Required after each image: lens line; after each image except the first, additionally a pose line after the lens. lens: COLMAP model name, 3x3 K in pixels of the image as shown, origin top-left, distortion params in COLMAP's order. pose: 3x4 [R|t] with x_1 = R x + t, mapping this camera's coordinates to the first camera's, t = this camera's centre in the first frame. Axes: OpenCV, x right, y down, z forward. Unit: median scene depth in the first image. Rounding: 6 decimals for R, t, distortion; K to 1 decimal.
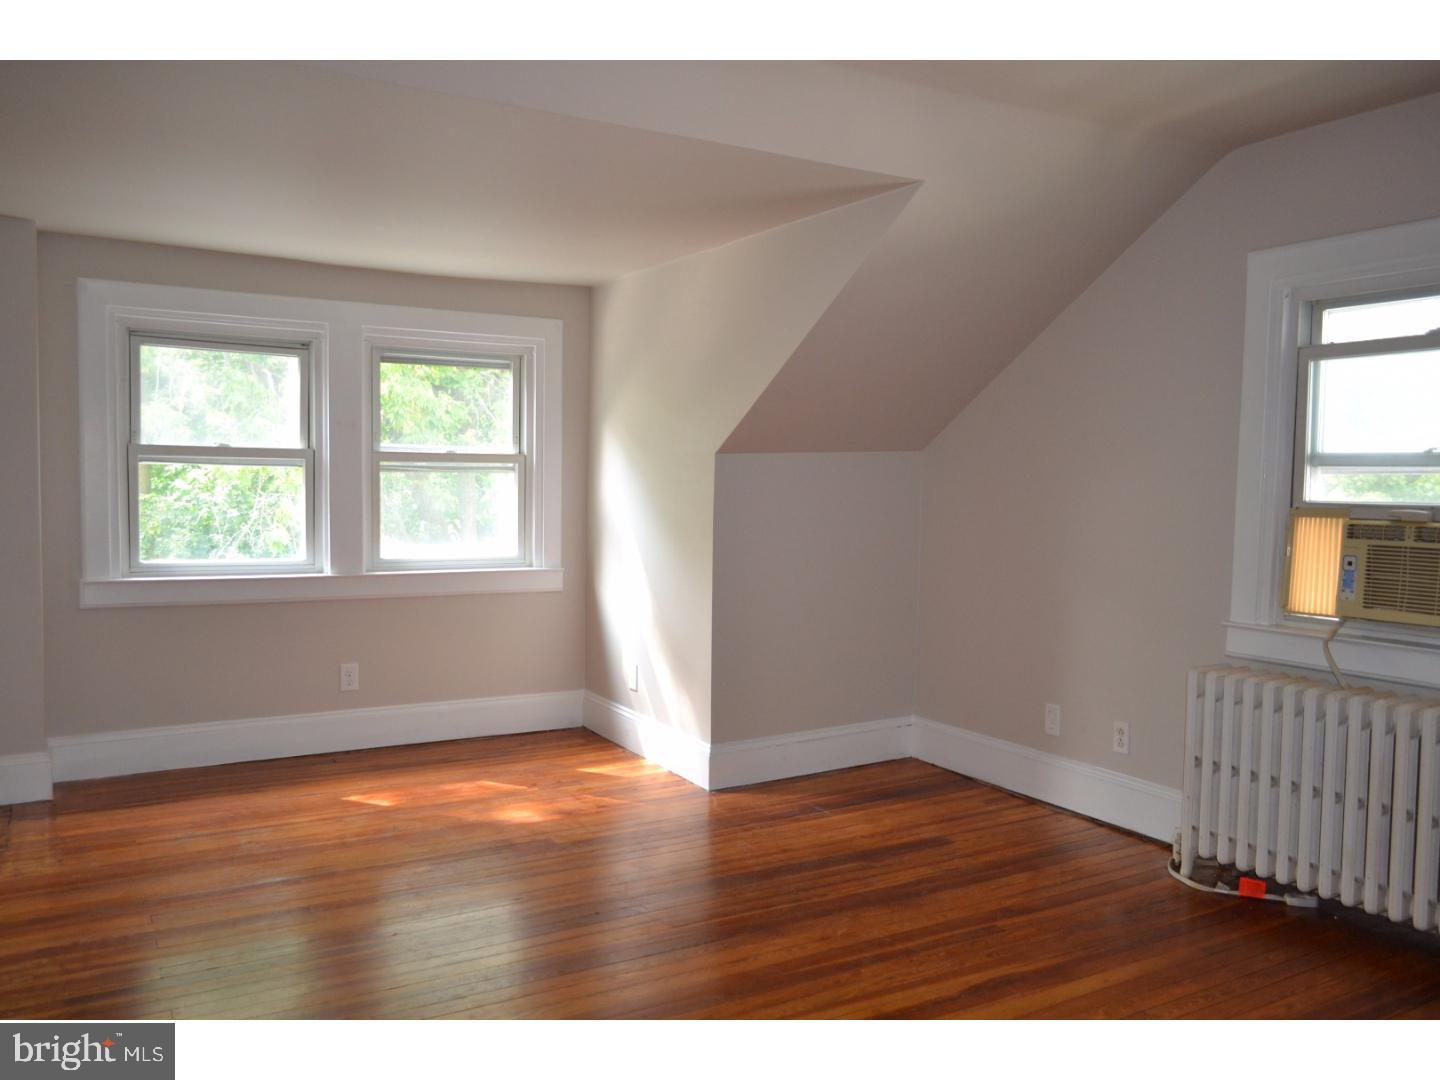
lens RADIAL K [[1136.7, 0, 716.6], [0, 1136.7, 546.8], [0, 0, 1]] dist [0.002932, 0.004346]
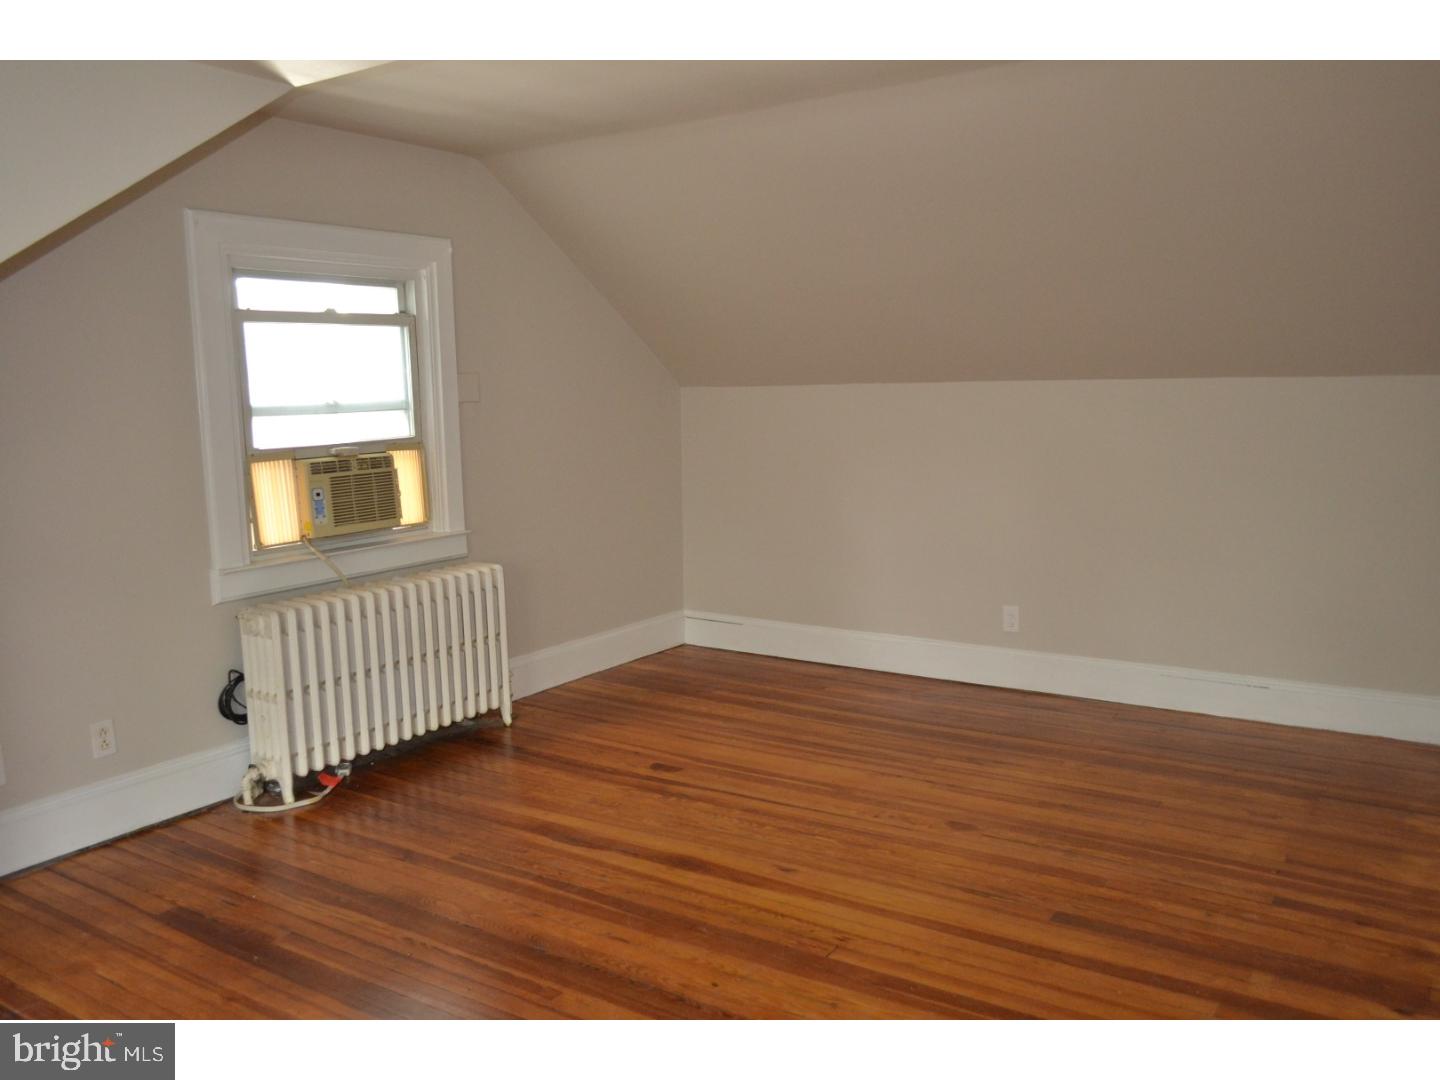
lens RADIAL K [[1136.7, 0, 717.6], [0, 1136.7, 530.7], [0, 0, 1]] dist [0.002932, 0.004346]
pose [[-0.433175, -0.106378, 0.895010, -0.727545], [0.081211, 0.984365, 0.156304, -0.102500], [-0.897644, 0.140392, -0.417763, 1.111595]]
